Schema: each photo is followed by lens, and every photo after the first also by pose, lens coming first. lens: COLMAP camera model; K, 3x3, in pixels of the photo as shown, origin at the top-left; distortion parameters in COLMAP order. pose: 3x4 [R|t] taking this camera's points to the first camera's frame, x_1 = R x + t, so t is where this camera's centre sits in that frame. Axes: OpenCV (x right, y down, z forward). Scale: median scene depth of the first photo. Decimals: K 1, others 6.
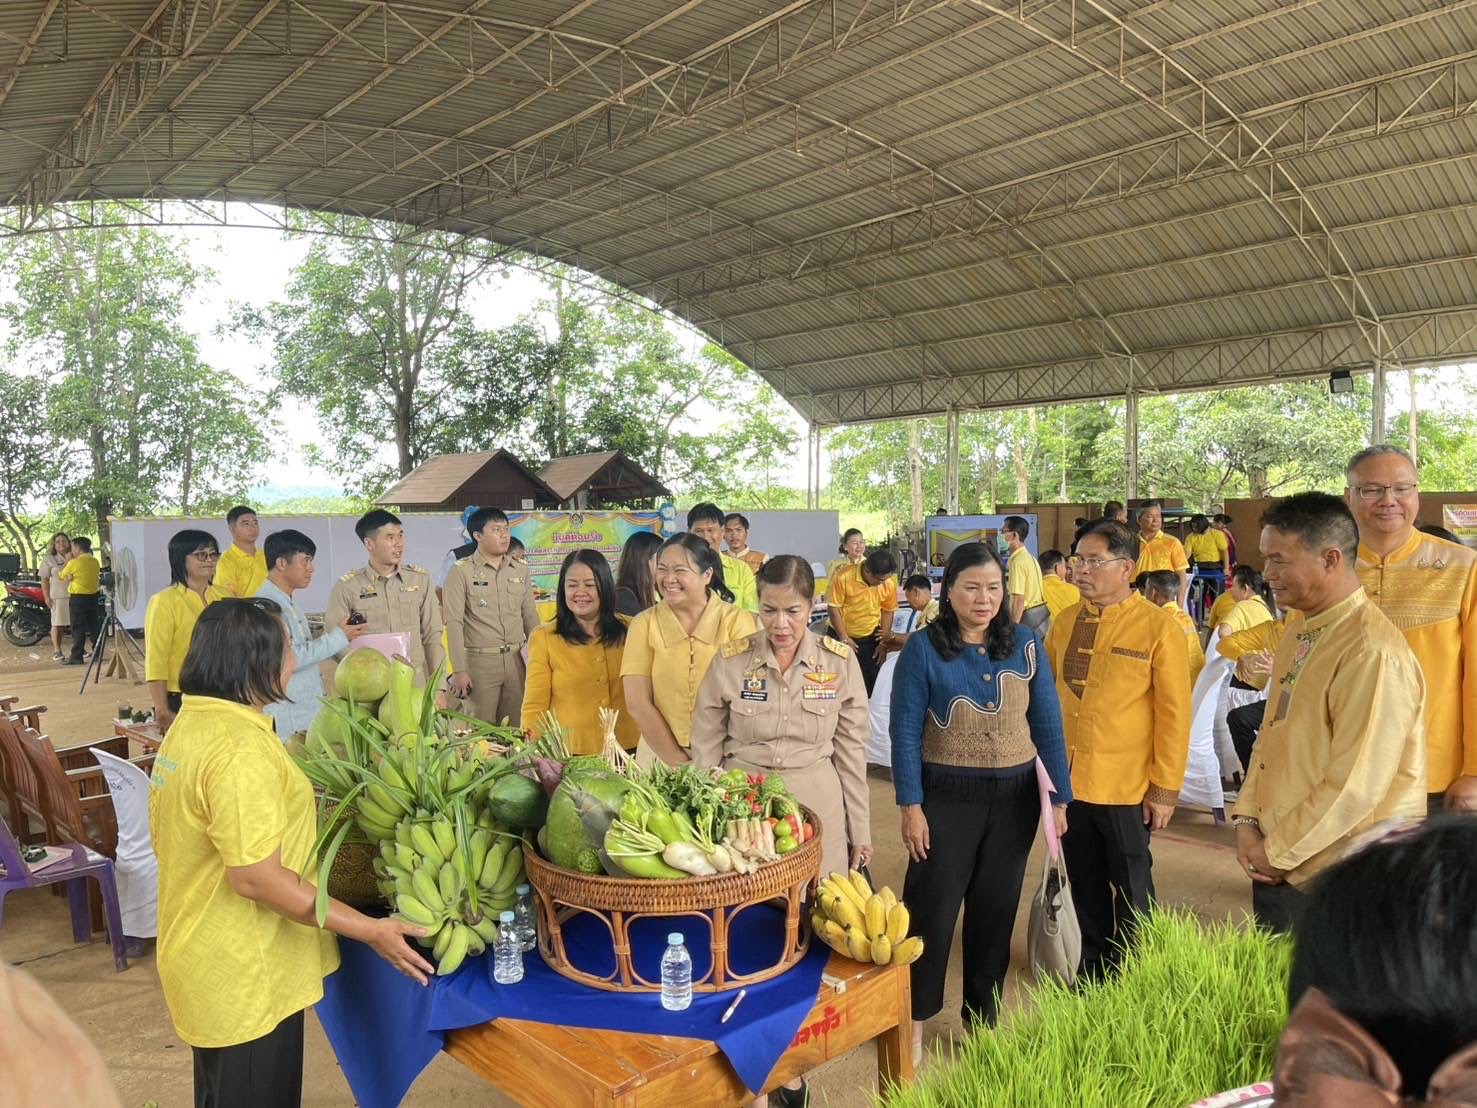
lens RADIAL K [[1134.5, 0, 712.9], [0, 1134.5, 554.5], [0, 0, 1]] dist [0.006914, 0.003711]
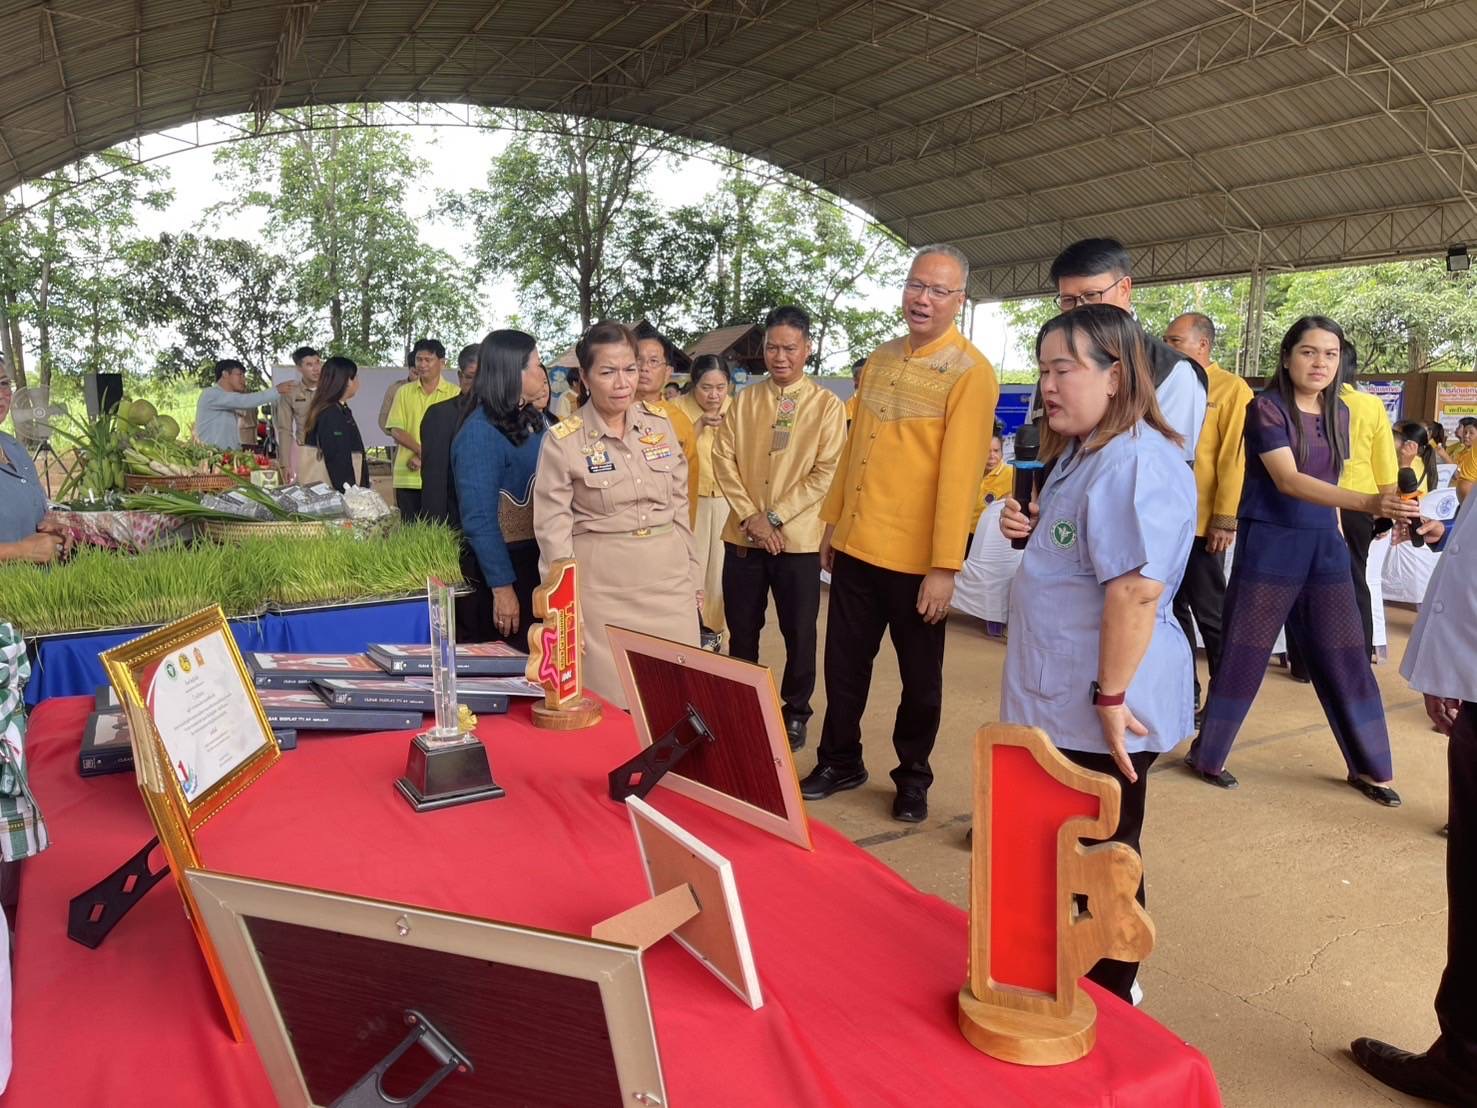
lens RADIAL K [[1164.9, 0, 736.5], [0, 1164.9, 525.3], [0, 0, 1]] dist [0.048400, -0.117500]
pose [[0.968014, 0.054154, -0.244982, 0.199430], [-0.036068, 0.996322, 0.077723, 0.016042], [0.248290, -0.066401, 0.966407, -0.107942]]
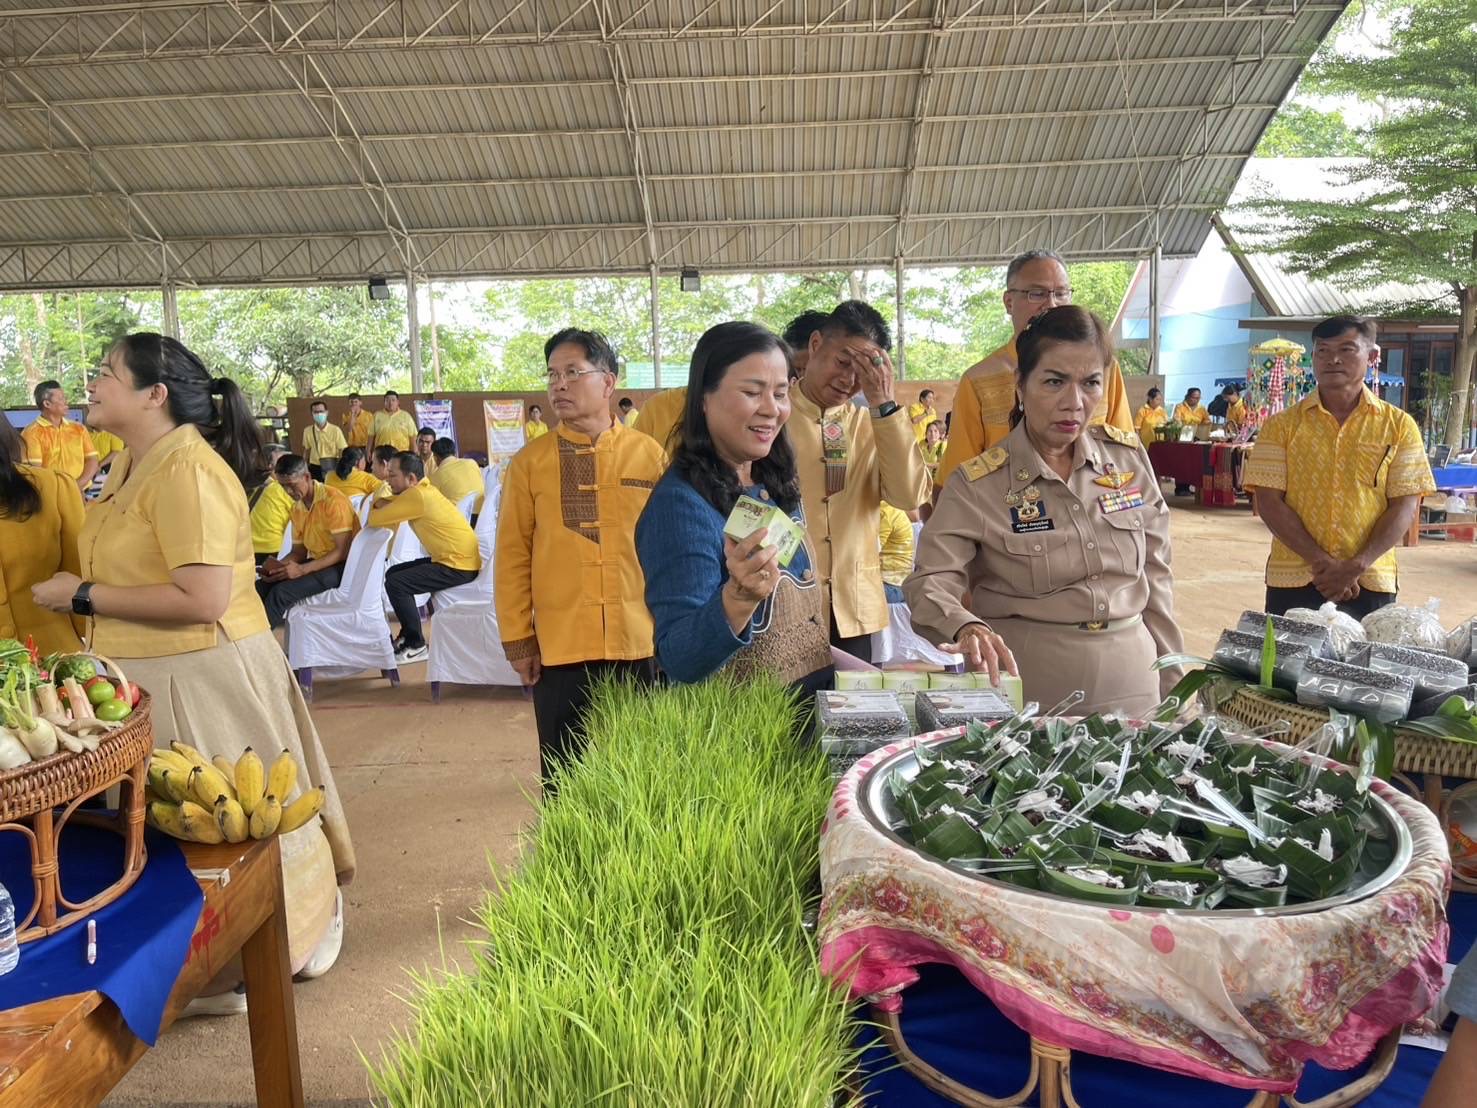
lens RADIAL K [[1130.1, 0, 738.5], [0, 1130.1, 554.0], [0, 0, 1]] dist [0.111185, -0.152415]
pose [[0.675515, -0.090681, 0.731749, -0.020997], [0.039443, 0.995432, 0.086946, 0.012514], [-0.736291, -0.029871, 0.676005, 0.026195]]
